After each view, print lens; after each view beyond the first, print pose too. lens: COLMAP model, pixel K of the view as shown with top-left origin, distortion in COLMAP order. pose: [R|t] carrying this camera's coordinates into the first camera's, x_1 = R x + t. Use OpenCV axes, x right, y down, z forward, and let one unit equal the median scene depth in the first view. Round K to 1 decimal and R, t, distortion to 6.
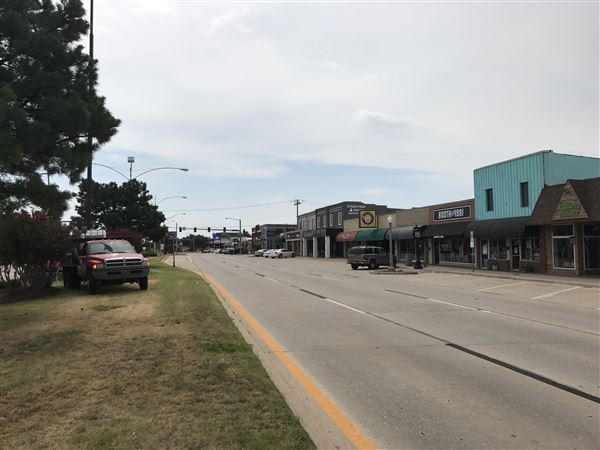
lens RADIAL K [[470.1, 0, 299.7], [0, 470.1, 208.8], [0, 0, 1]] dist [-0.008900, -0.009098]
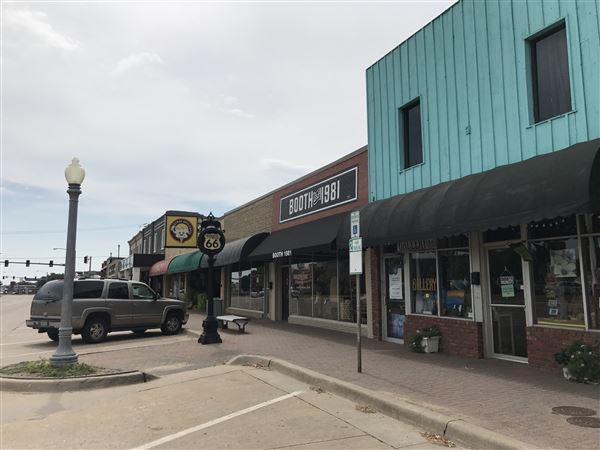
lens RADIAL K [[484.2, 0, 300.0], [0, 484.2, 225.0], [0, 0, 1]] dist [0.042171, -0.009937]
pose [[0.977436, 0.028447, 0.209307, 0.258640], [-0.018061, 0.998517, -0.051366, 0.063927], [-0.210458, 0.046426, 0.976500, 0.685067]]
